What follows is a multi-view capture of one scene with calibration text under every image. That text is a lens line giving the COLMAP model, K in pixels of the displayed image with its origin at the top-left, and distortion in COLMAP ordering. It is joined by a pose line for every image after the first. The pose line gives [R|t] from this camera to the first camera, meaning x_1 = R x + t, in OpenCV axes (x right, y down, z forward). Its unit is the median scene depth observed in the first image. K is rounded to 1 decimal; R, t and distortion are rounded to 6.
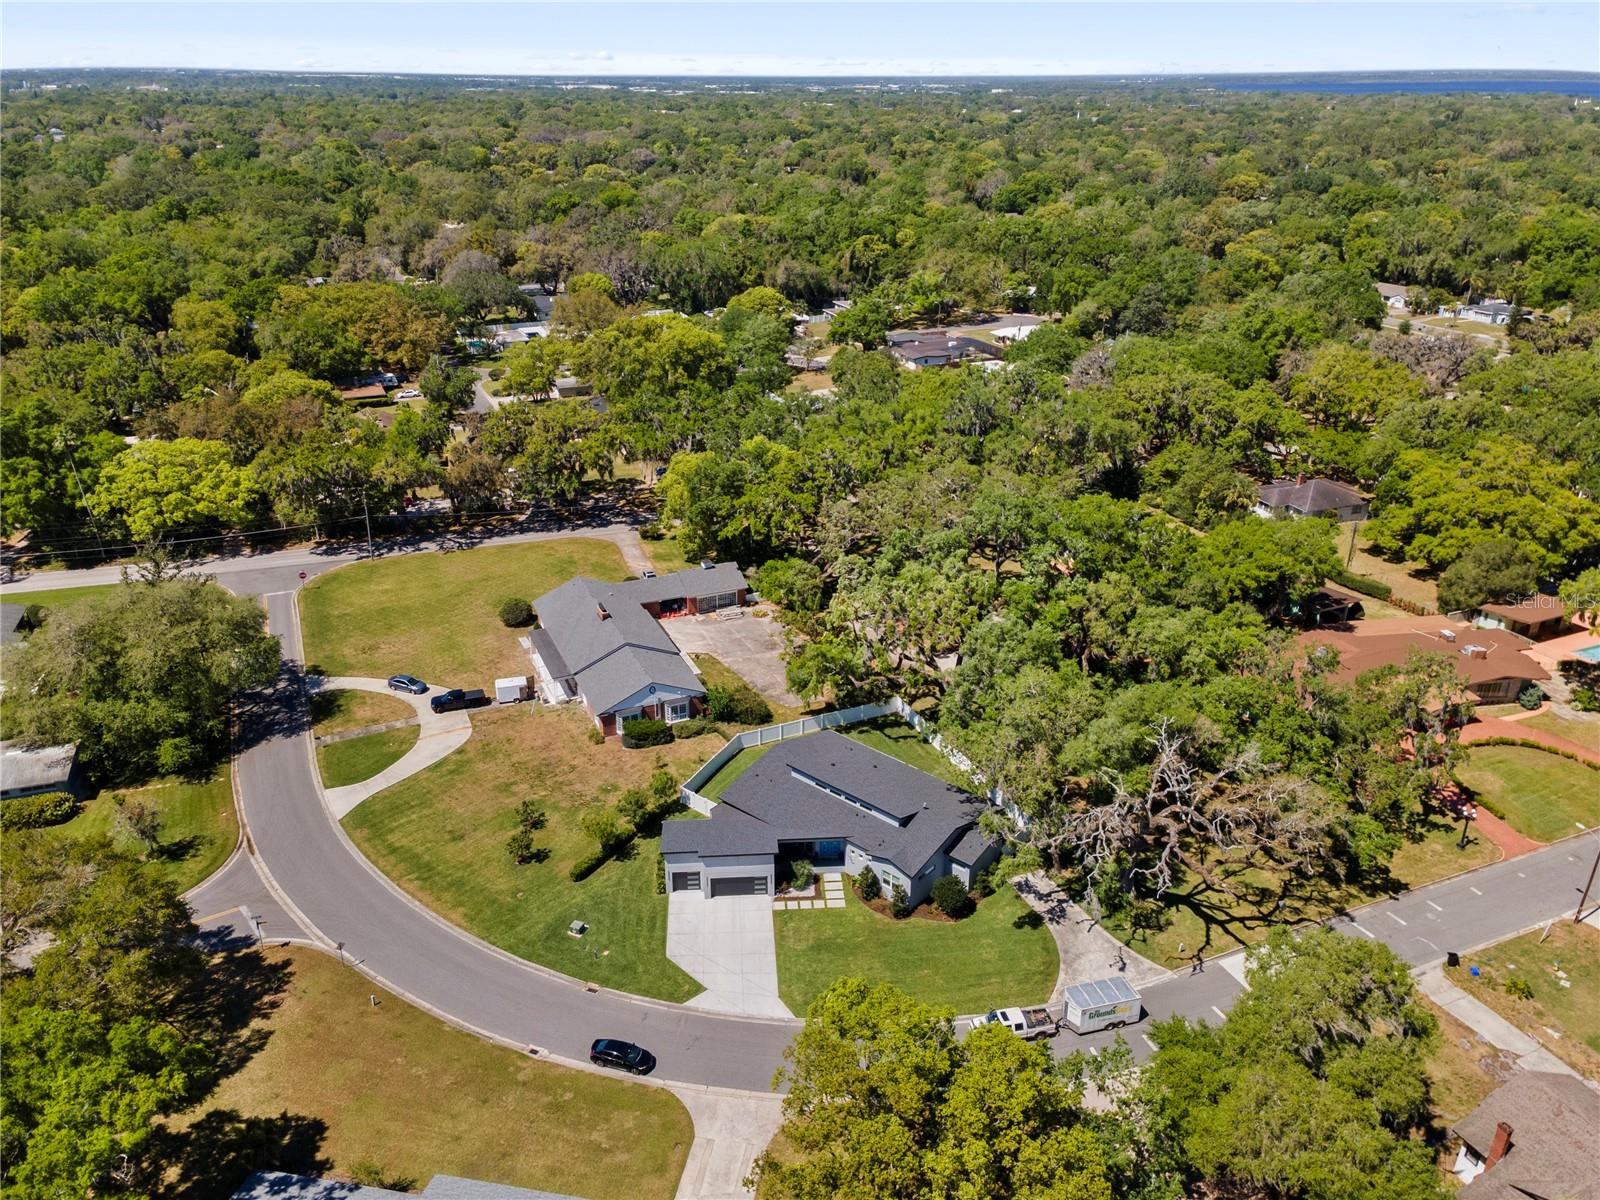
lens RADIAL K [[1139.5, 0, 797.8], [0, 1139.5, 608.2], [0, 0, 1]] dist [0.043009, 0.000876]
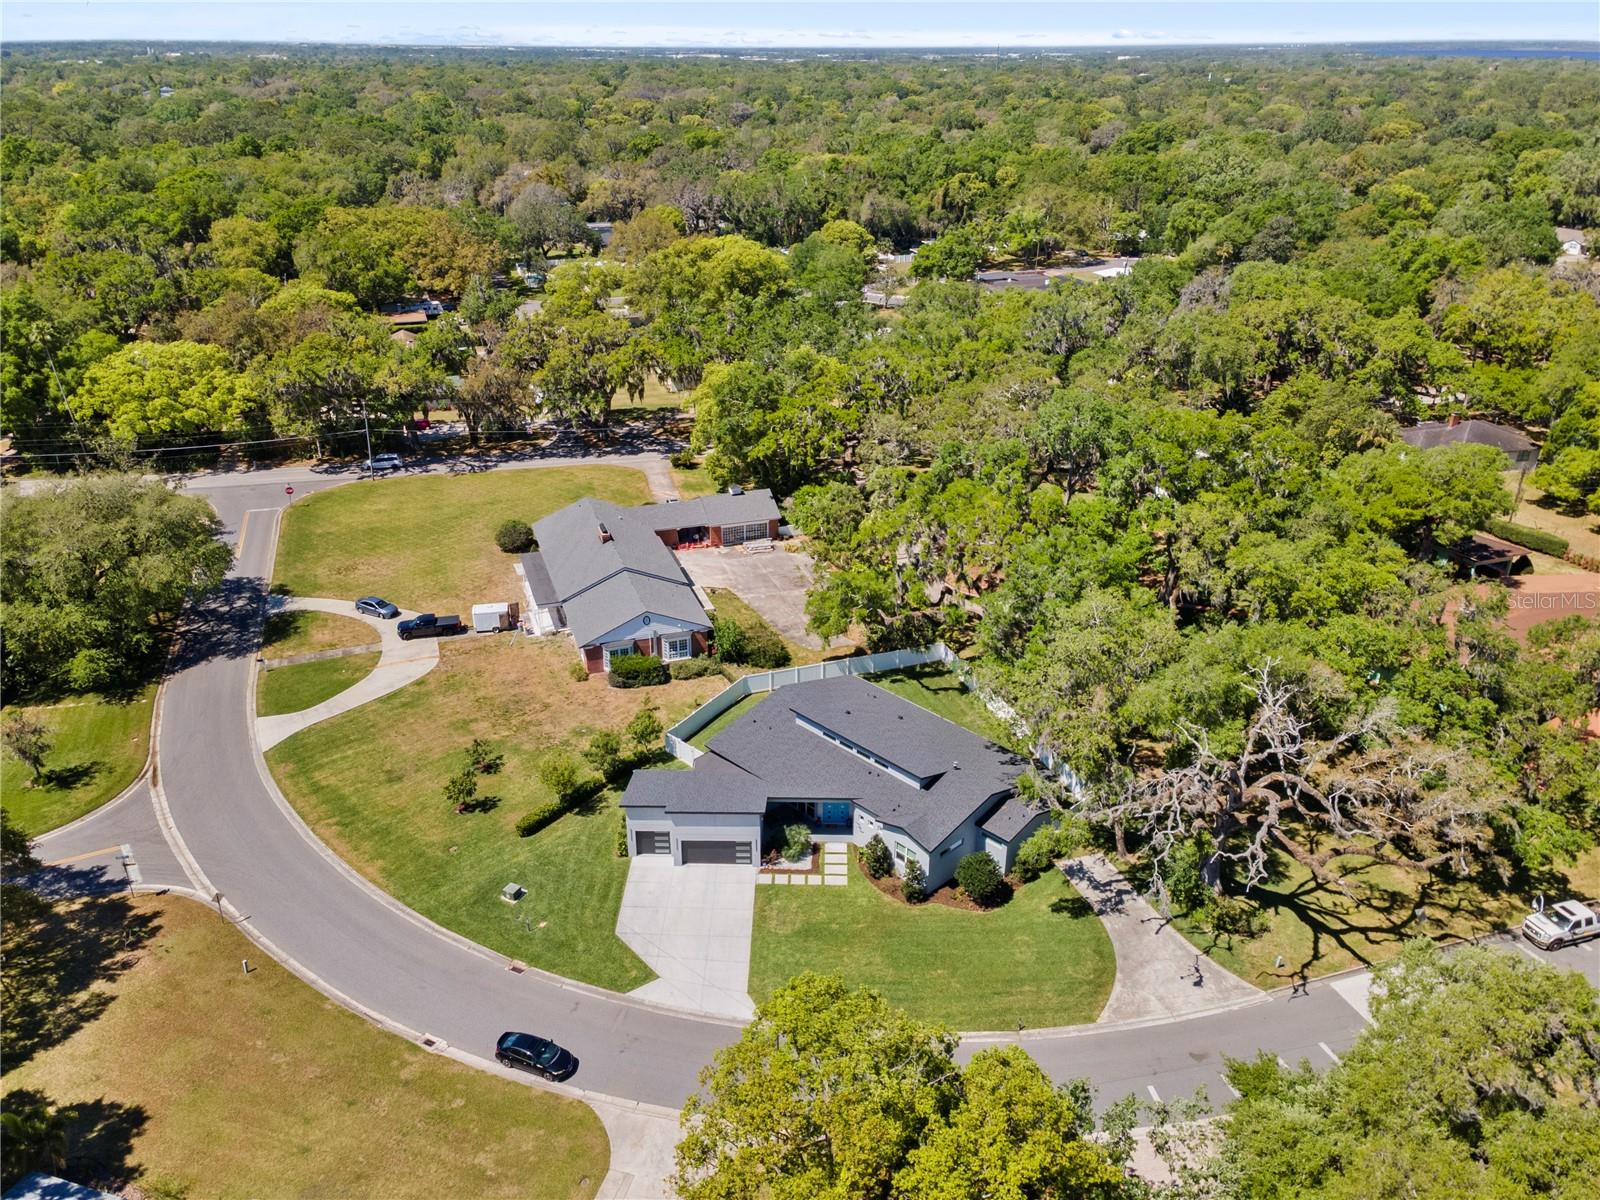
lens RADIAL K [[1169.8, 0, 800.0], [0, 1169.8, 600.0], [0, 0, 1]] dist [0.046458, 0.002925]
pose [[0.996219, 0.036220, -0.078964, 0.052465], [-0.035785, 0.999336, 0.006912, 0.045979], [0.079162, -0.004060, 0.996854, 0.144209]]
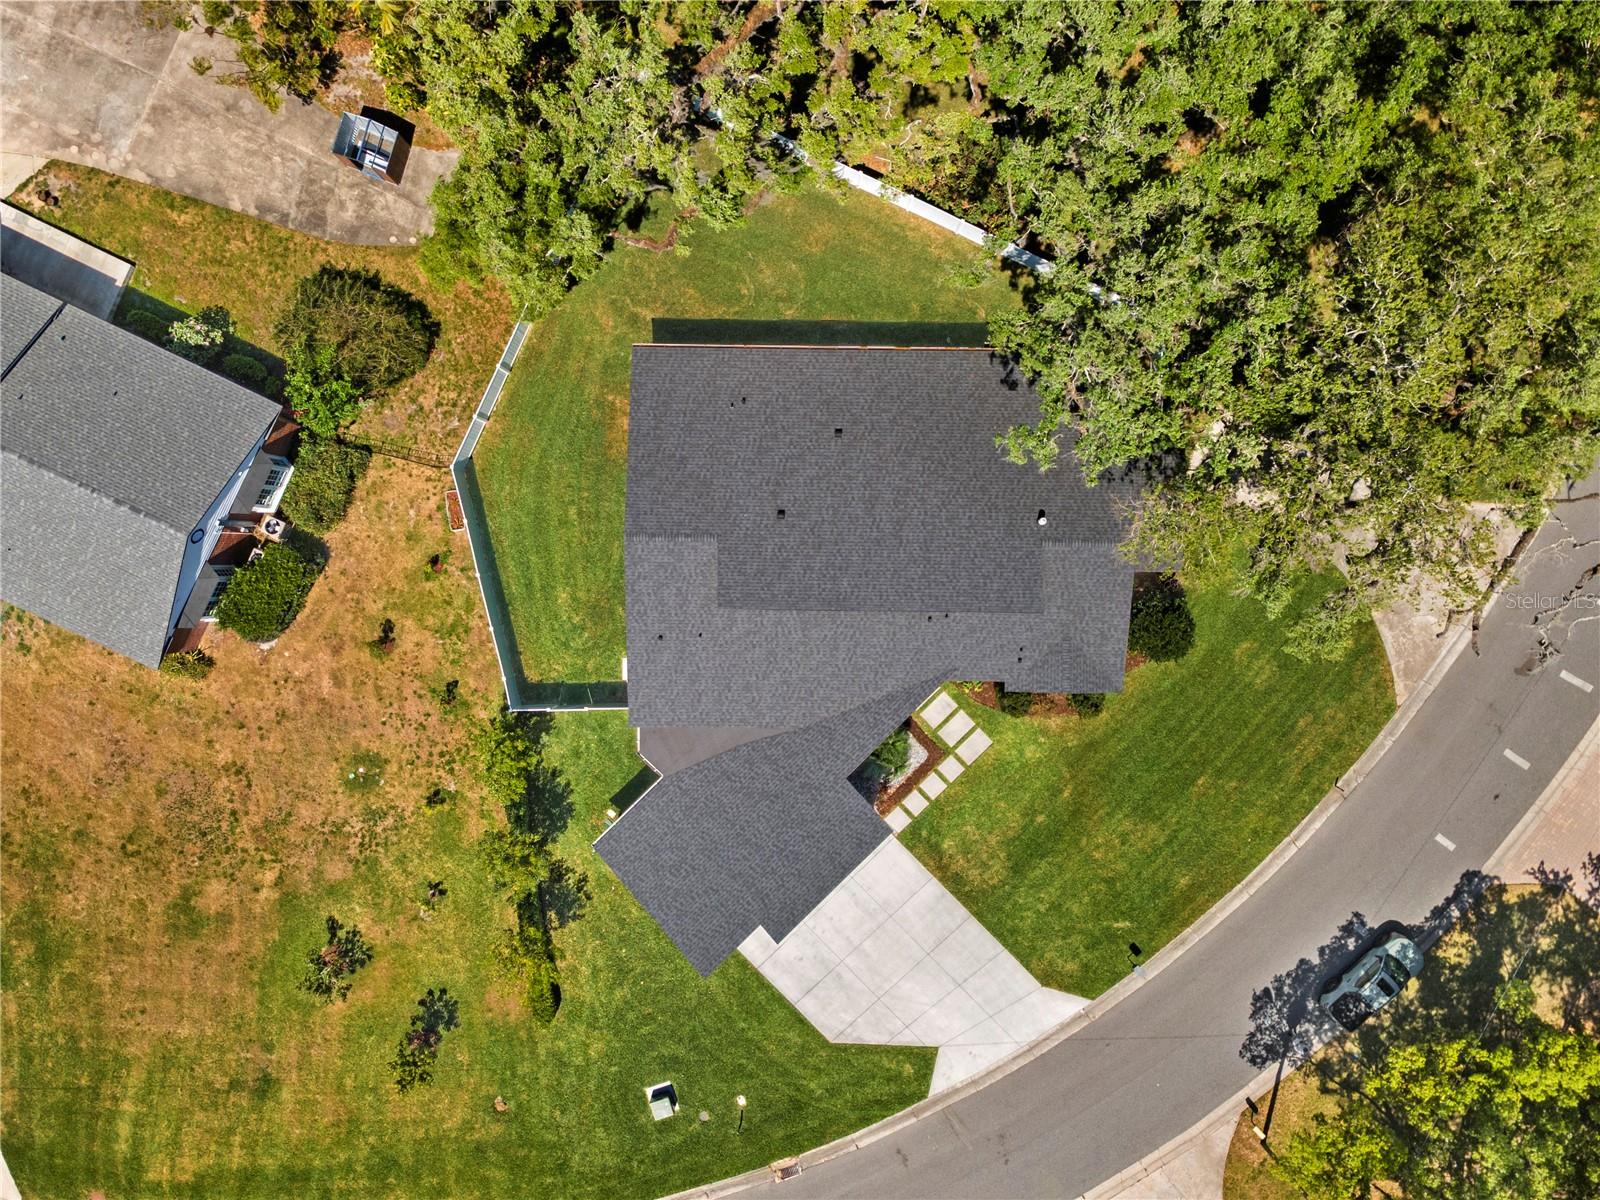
lens RADIAL K [[1169.8, 0, 800.0], [0, 1169.8, 600.0], [0, 0, 1]] dist [0.046458, 0.002925]
pose [[0.761458, -0.647799, -0.023200, 0.022783], [0.278213, 0.294281, 0.914328, -0.228225], [-0.585473, -0.702677, 0.404309, 0.693789]]
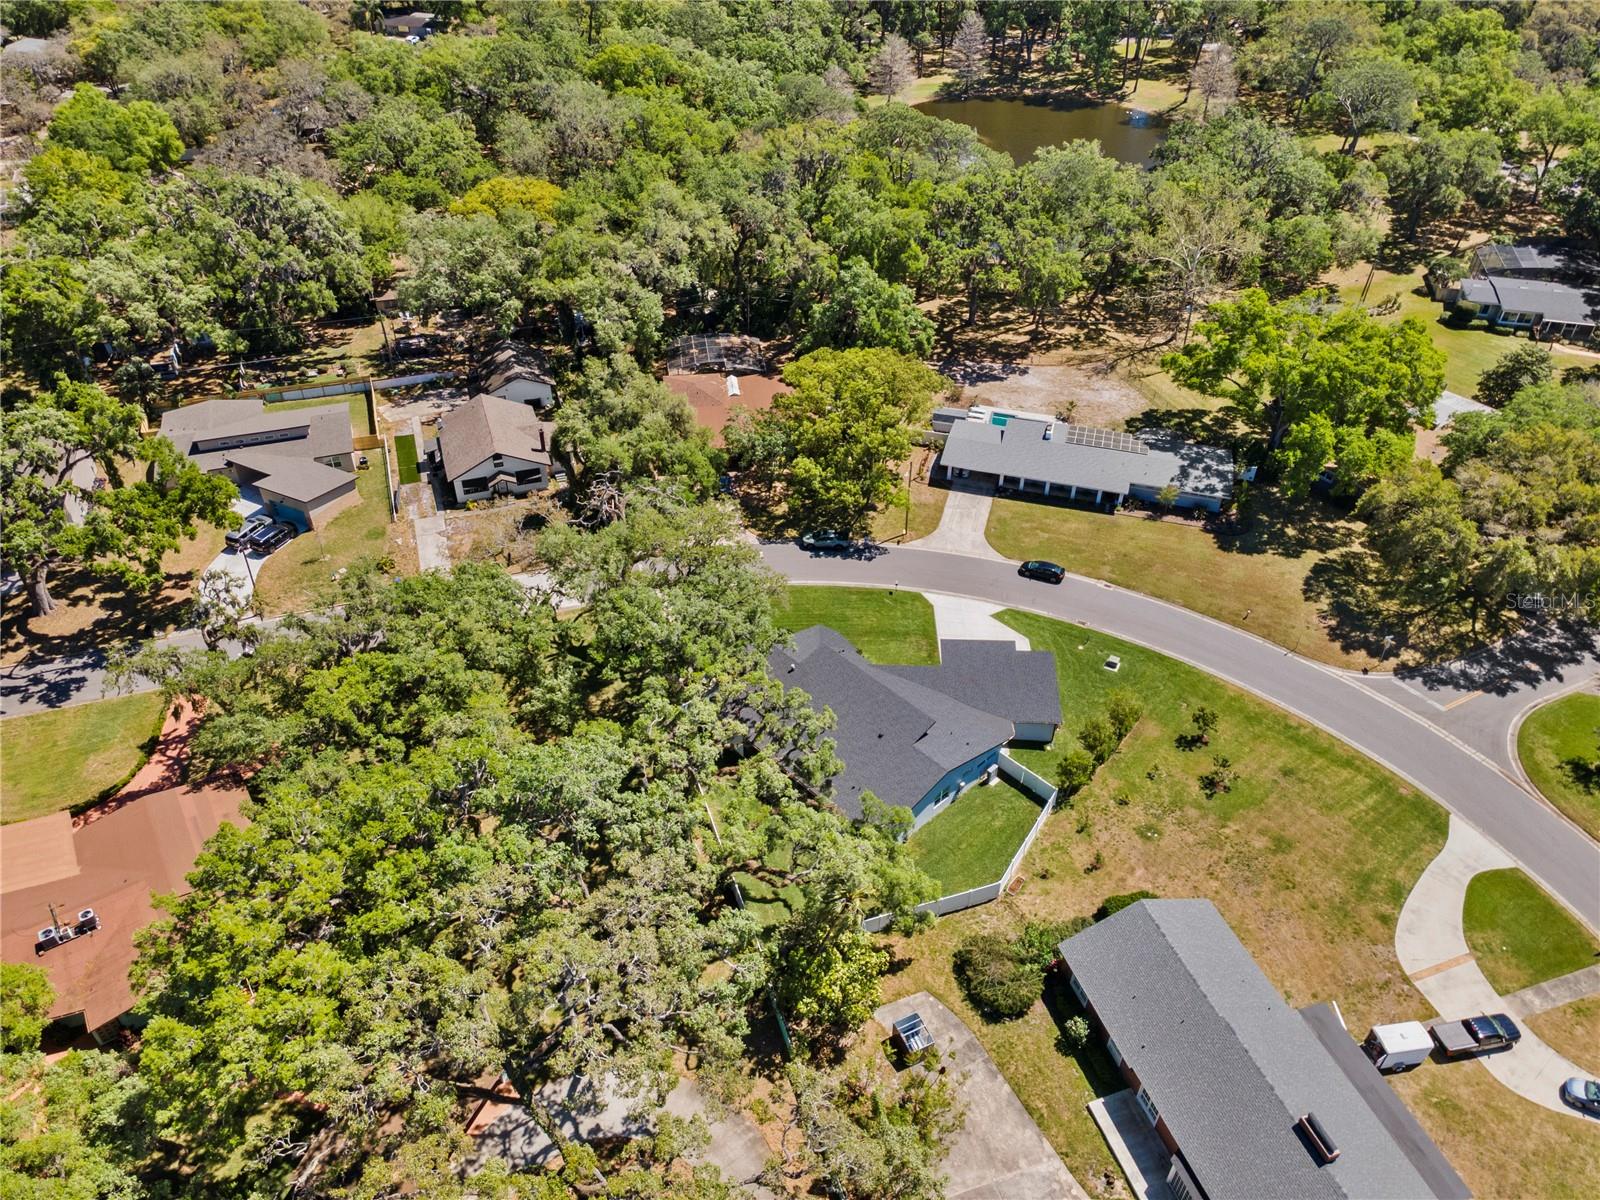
lens RADIAL K [[1182.8, 0, 800.0], [0, 1182.8, 600.0], [0, 0, 1]] dist [0.002319, 0.123128]
pose [[-0.996014, -0.064882, 0.061208, 0.038788], [0.026853, 0.436268, 0.899416, -0.630857], [-0.085059, 0.897475, -0.432787, 1.141374]]
